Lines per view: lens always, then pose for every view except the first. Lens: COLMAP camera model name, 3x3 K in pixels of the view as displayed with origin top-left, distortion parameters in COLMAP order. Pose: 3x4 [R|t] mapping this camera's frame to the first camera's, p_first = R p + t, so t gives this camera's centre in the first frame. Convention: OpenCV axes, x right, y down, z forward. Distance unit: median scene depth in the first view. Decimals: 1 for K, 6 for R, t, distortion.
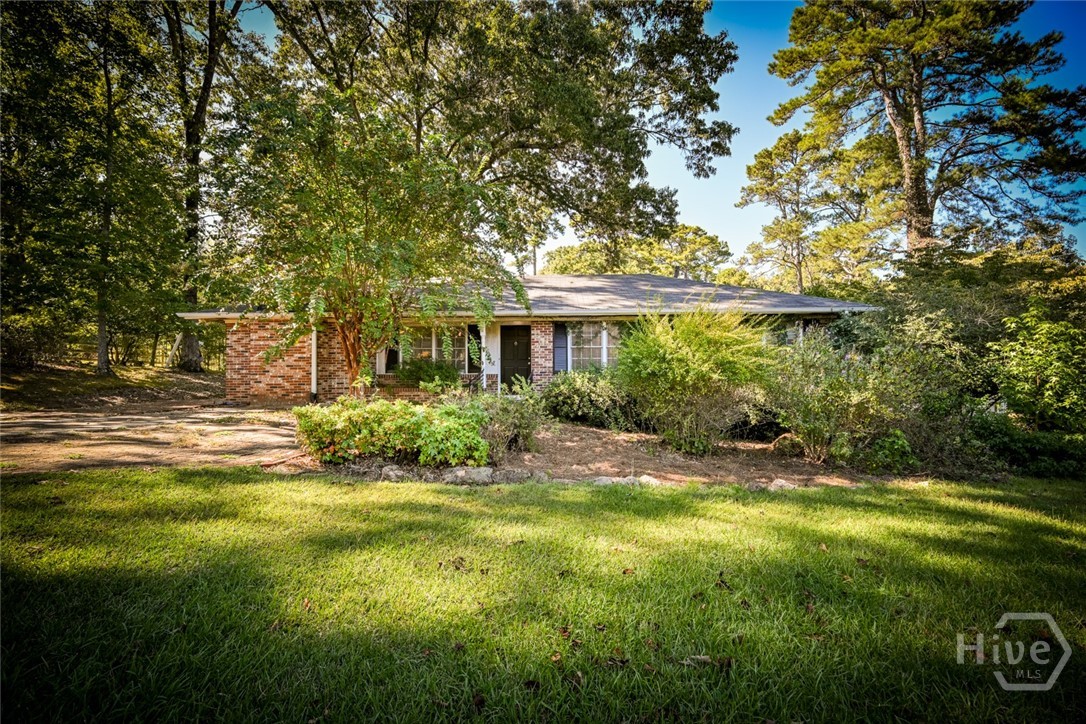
lens RADIAL K [[445.8, 0, 539.7], [0, 445.8, 366.8], [0, 0, 1]] dist [-0.000279, -0.006179]
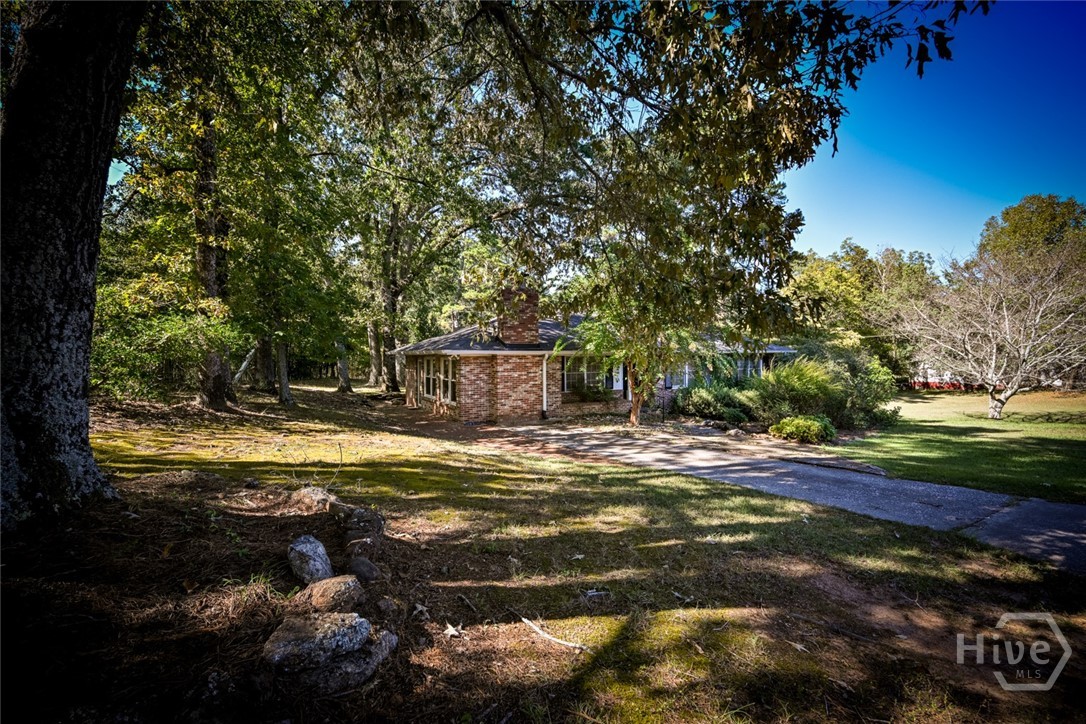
lens RADIAL K [[445.8, 0, 546.4], [0, 445.8, 362.3], [0, 0, 1]] dist [-0.000279, -0.006179]
pose [[0.852708, -0.007801, 0.522329, -1.185179], [0.000004, 0.999889, 0.014927, -0.105011], [-0.522387, -0.012726, 0.852613, -0.133655]]
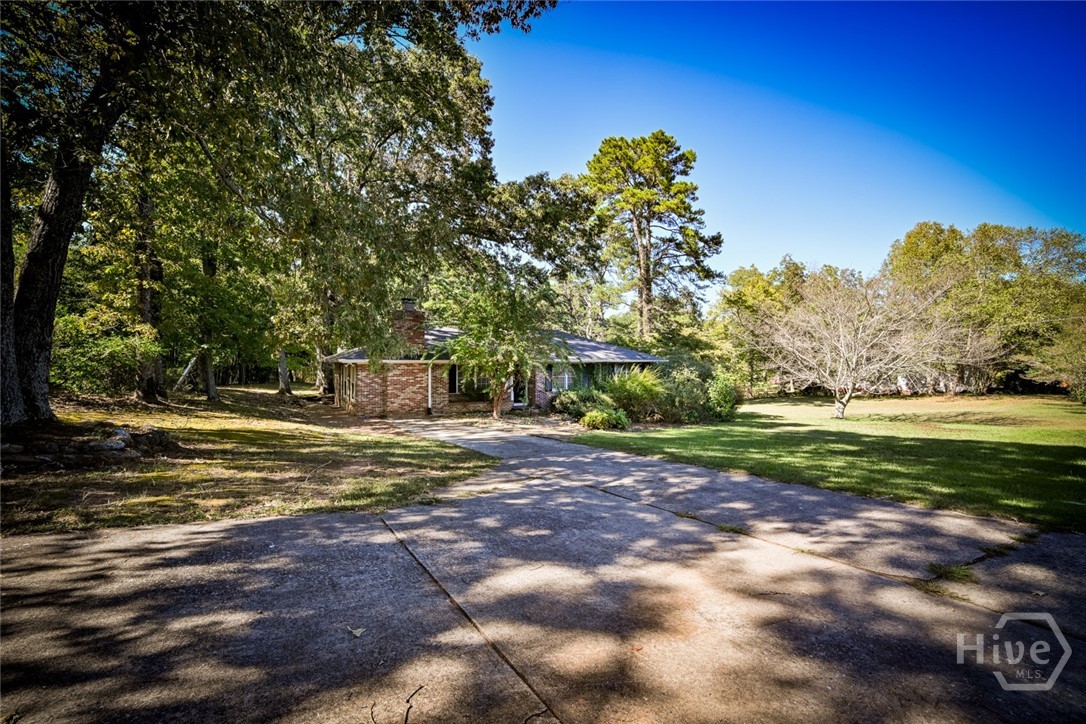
lens RADIAL K [[445.8, 0, 546.3], [0, 445.8, 360.3], [0, 0, 1]] dist [-0.000279, -0.006179]
pose [[0.837585, 0.005968, 0.546274, -1.044053], [-0.004982, 0.999982, -0.003287, -0.115235], [-0.546284, 0.000032, 0.837600, -0.632602]]
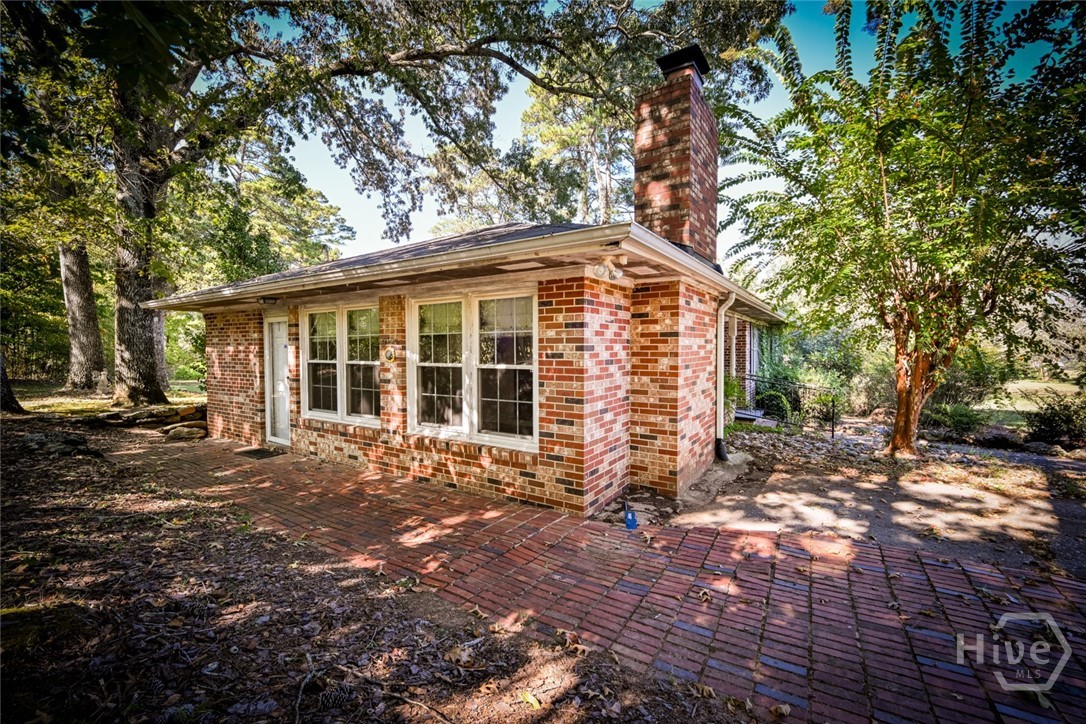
lens RADIAL K [[445.8, 0, 537.1], [0, 445.8, 358.9], [0, 0, 1]] dist [-0.000279, -0.006179]
pose [[0.530218, -0.022614, 0.847560, -1.050226], [0.000830, 0.999658, 0.026153, -0.048837], [-0.847861, -0.013163, 0.530055, 0.890607]]
